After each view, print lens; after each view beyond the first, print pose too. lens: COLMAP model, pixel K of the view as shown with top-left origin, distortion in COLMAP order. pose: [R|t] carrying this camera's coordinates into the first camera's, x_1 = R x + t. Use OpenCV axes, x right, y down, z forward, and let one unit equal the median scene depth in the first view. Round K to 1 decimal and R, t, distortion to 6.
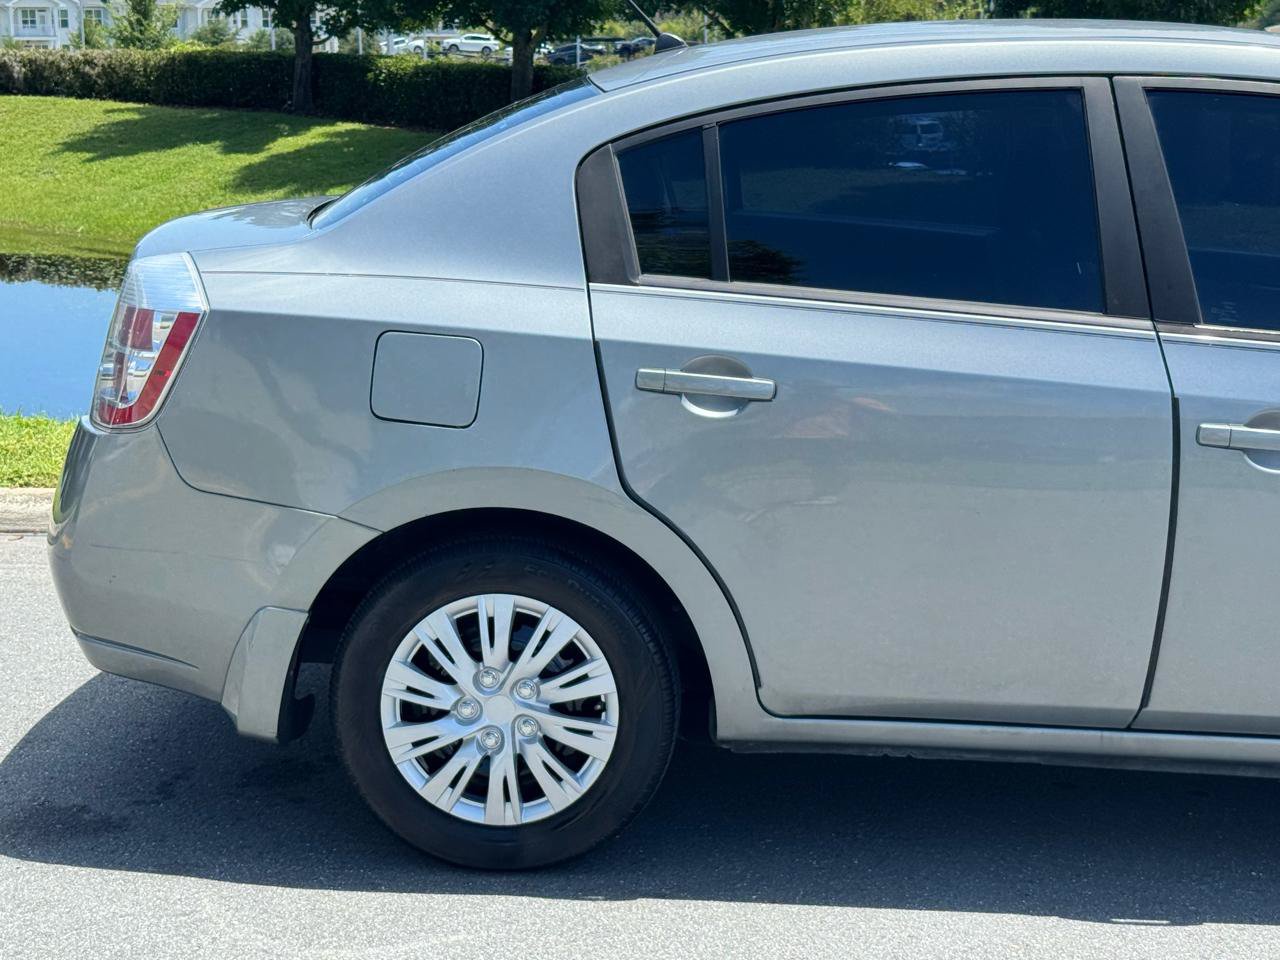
lens RADIAL K [[2238.7, 0, 635.5], [0, 2238.7, 464.2], [0, 0, 1]] dist [0.143578, -0.148043]
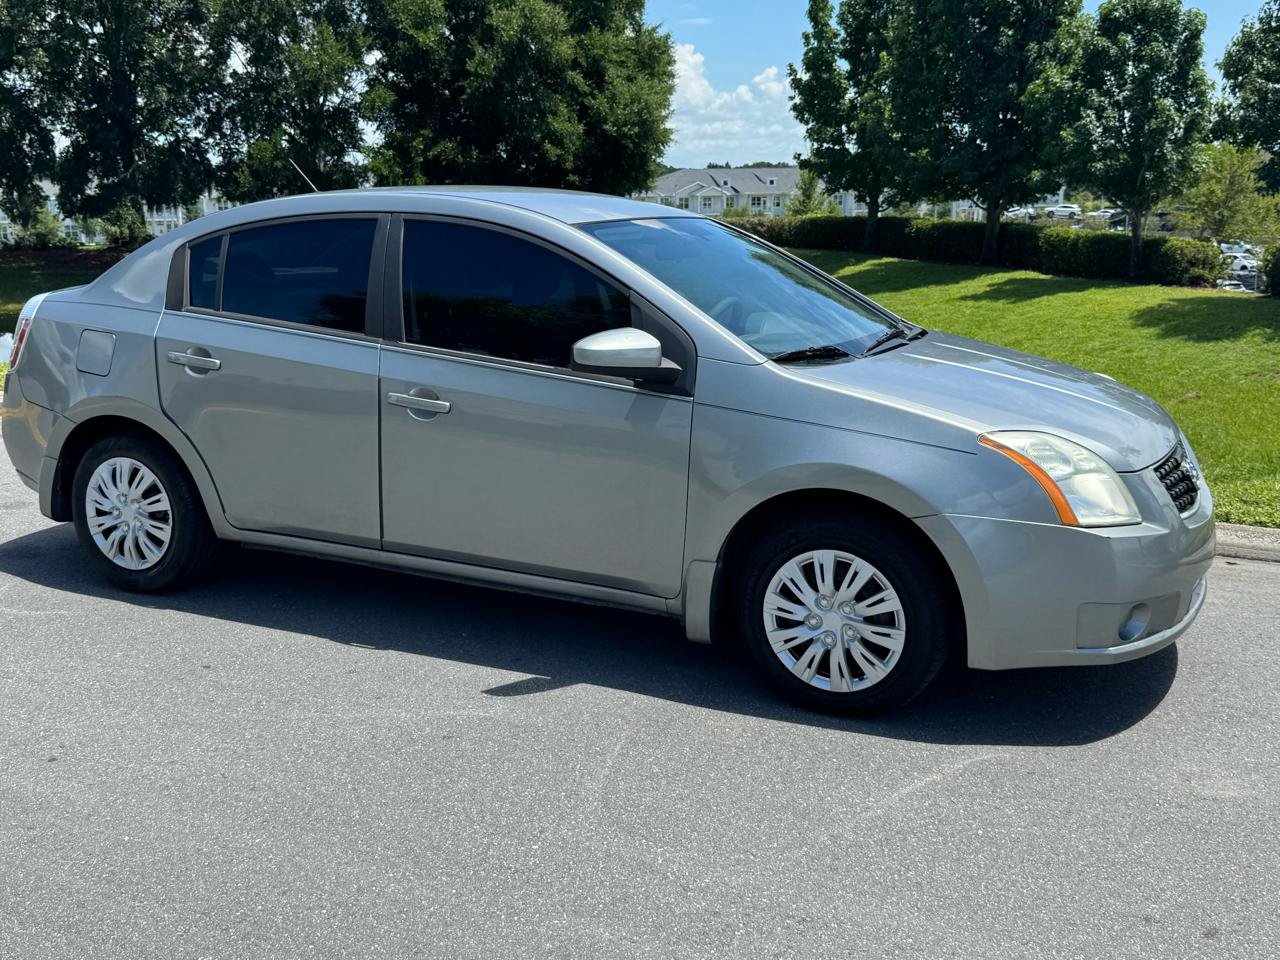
lens RADIAL K [[1319.1, 0, 640.0], [0, 1319.1, 480.0], [0, 0, 1]] dist [0.208039, -0.507097]
pose [[0.922545, 0.075832, -0.378365, 0.851115], [-0.071154, 0.997117, 0.026350, 0.011194], [0.379272, 0.002613, 0.925281, 0.021957]]
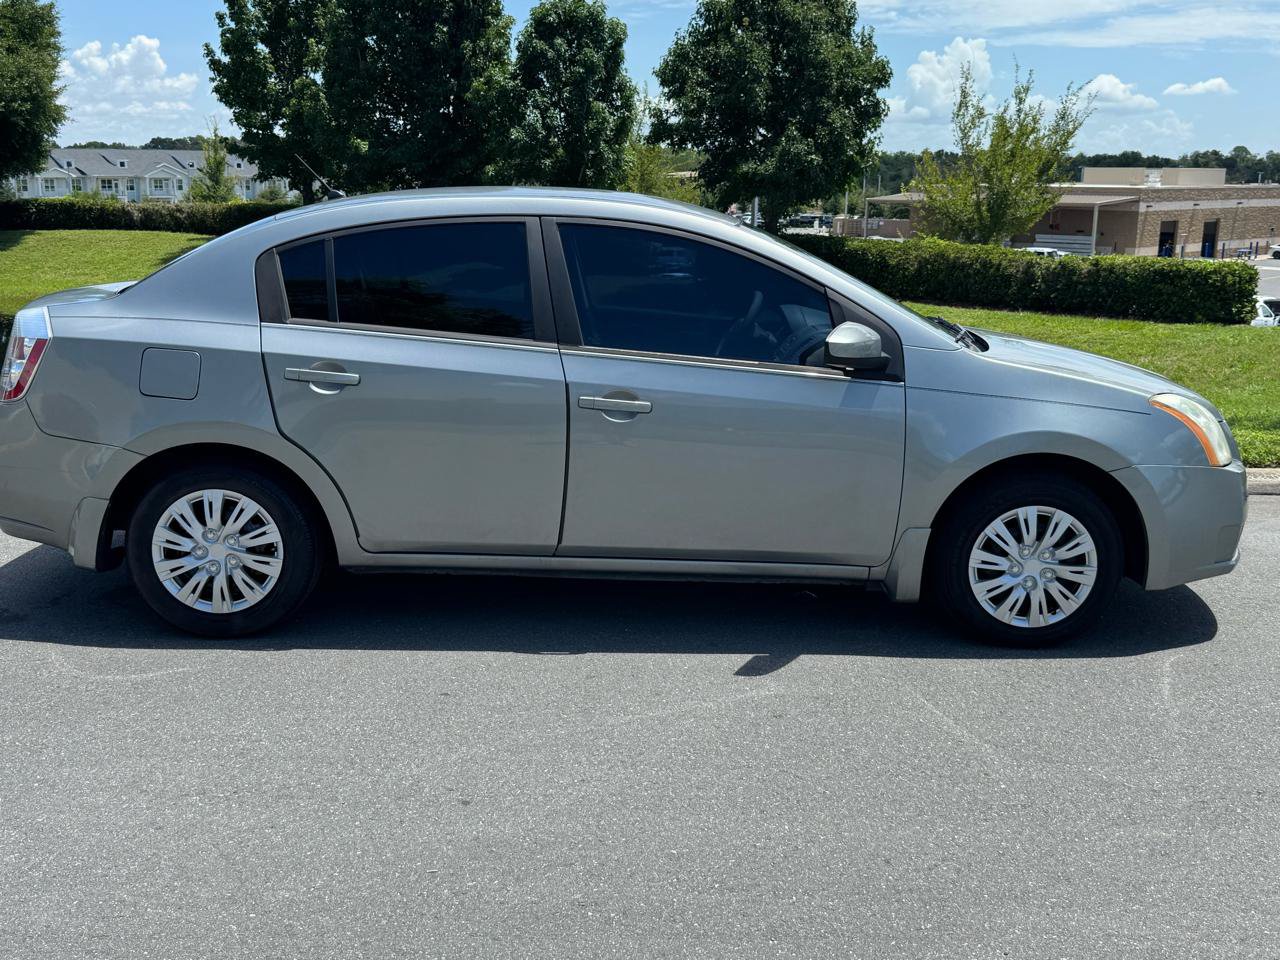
lens RADIAL K [[1319.1, 0, 640.0], [0, 1319.1, 480.0], [0, 0, 1]] dist [0.208039, -0.507097]
pose [[0.997737, -0.008373, 0.066711, 0.216420], [0.007054, 0.999775, 0.019989, 0.030203], [-0.066864, -0.019473, 0.997572, -0.135651]]
